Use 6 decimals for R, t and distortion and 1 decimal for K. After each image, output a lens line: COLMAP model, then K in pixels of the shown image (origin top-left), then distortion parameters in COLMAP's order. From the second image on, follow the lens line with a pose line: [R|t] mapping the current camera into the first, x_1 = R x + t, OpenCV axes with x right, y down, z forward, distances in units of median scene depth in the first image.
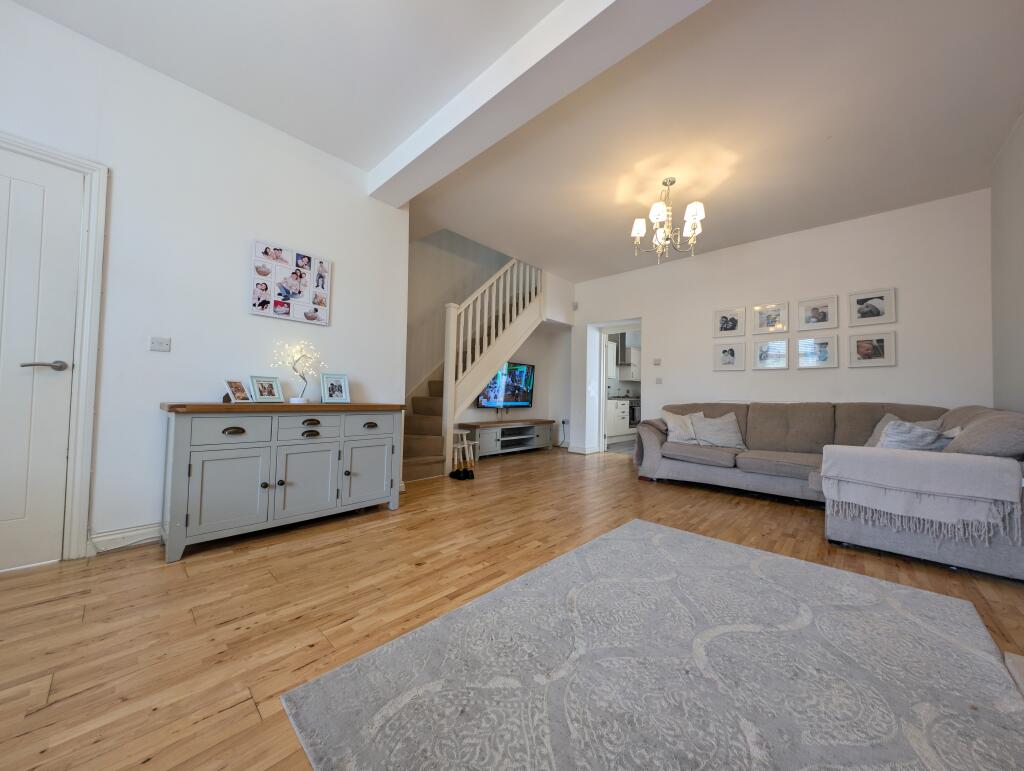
lens RADIAL K [[366.8, 0, 511.7], [0, 366.8, 385.2], [0, 0, 1]] dist [-0.000730, 0.000370]
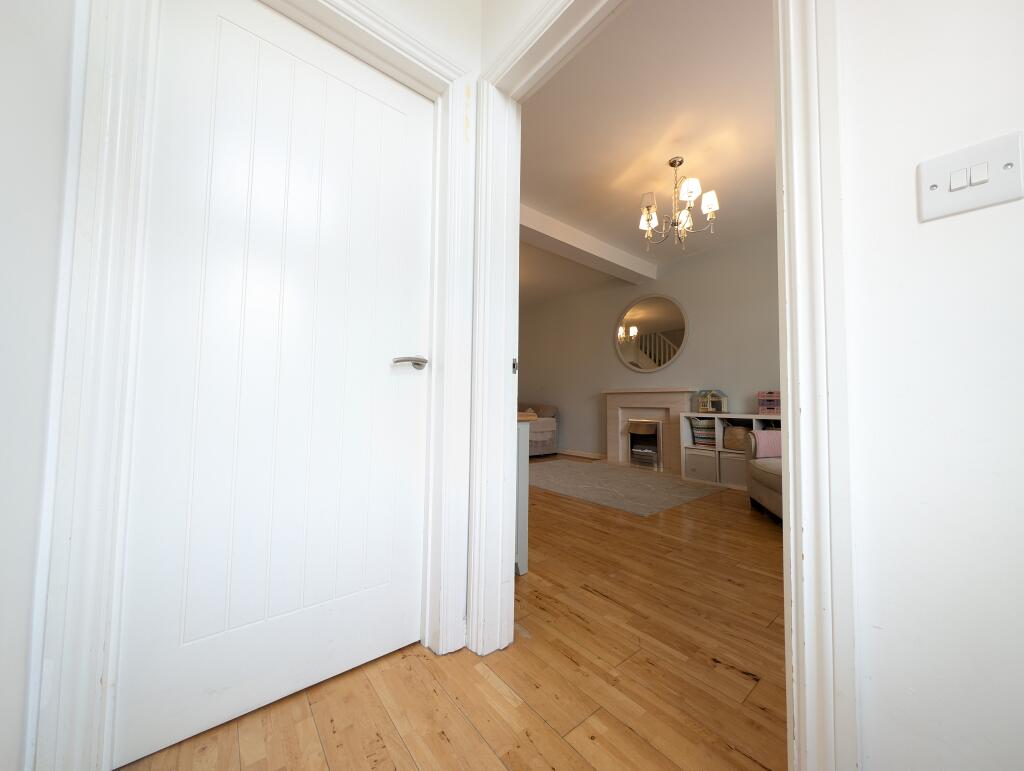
lens RADIAL K [[366.8, 0, 511.6], [0, 366.8, 386.2], [0, 0, 1]] dist [-0.000730, 0.000370]
pose [[0.128276, 0.030694, 0.991263, -2.391617], [-0.041292, 0.998820, -0.025584, 0.018814], [-0.990878, -0.037649, 0.129392, 1.155034]]
